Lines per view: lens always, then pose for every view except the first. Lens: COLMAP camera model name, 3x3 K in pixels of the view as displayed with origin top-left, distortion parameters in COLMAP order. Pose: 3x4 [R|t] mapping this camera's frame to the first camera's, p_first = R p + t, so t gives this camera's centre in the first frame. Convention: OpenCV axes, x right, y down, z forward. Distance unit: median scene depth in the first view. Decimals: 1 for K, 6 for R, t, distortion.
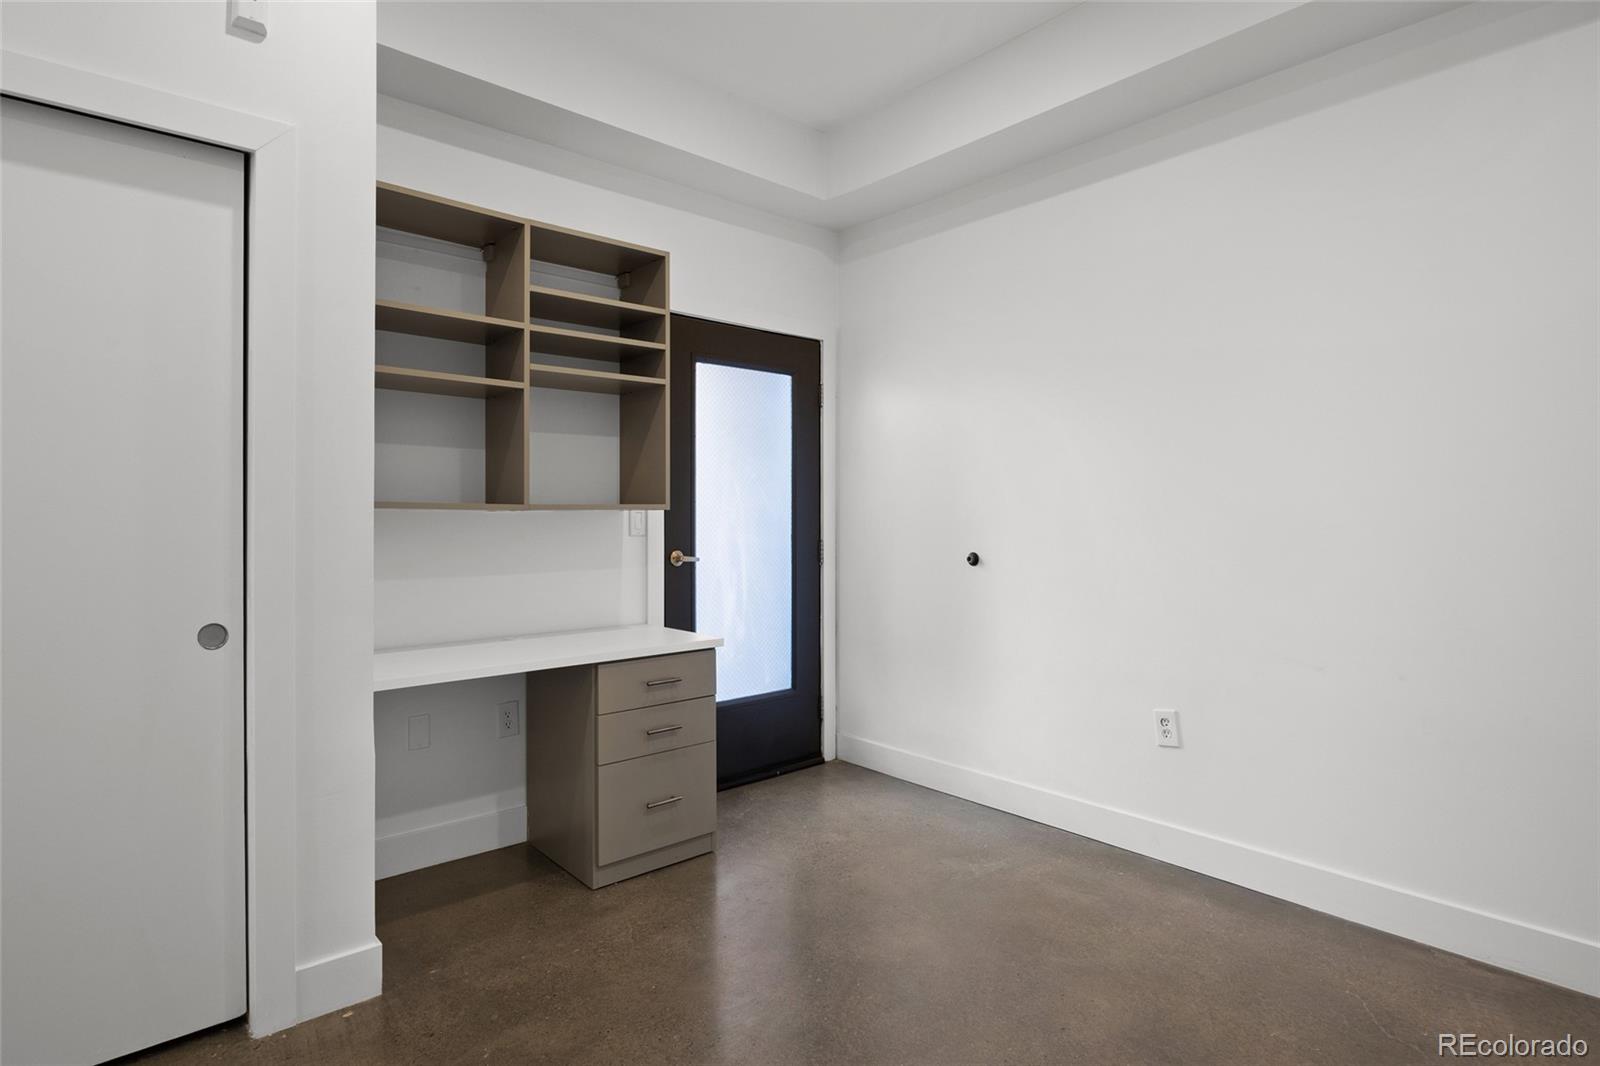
lens RADIAL K [[679.1, 0, 802.2], [0, 679.1, 527.7], [0, 0, 1]] dist [-0.002591, -0.000400]
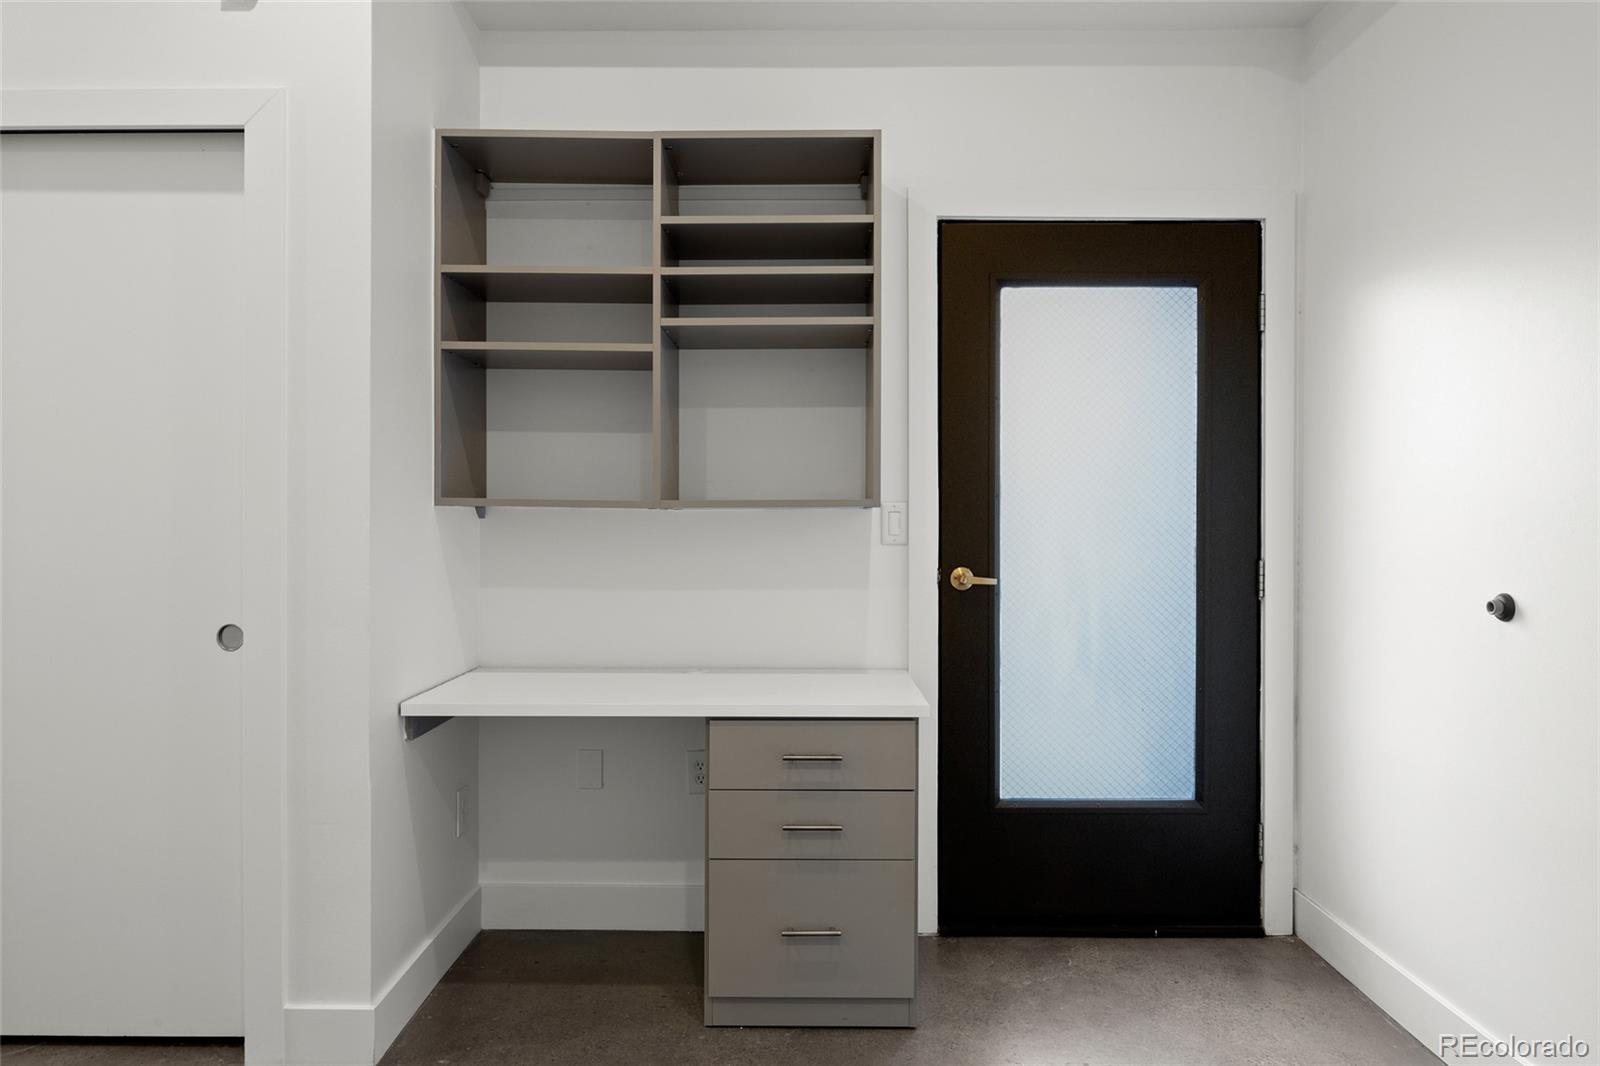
lens RADIAL K [[887.0, 0, 800.0], [0, 887.0, 533.0], [0, 0, 1]] dist [-0.001620, -0.002074]
pose [[0.801958, 0.016080, -0.597164, 0.234073], [-0.015088, 0.999864, 0.006662, -0.004902], [0.597190, 0.003667, 0.802091, 0.200725]]
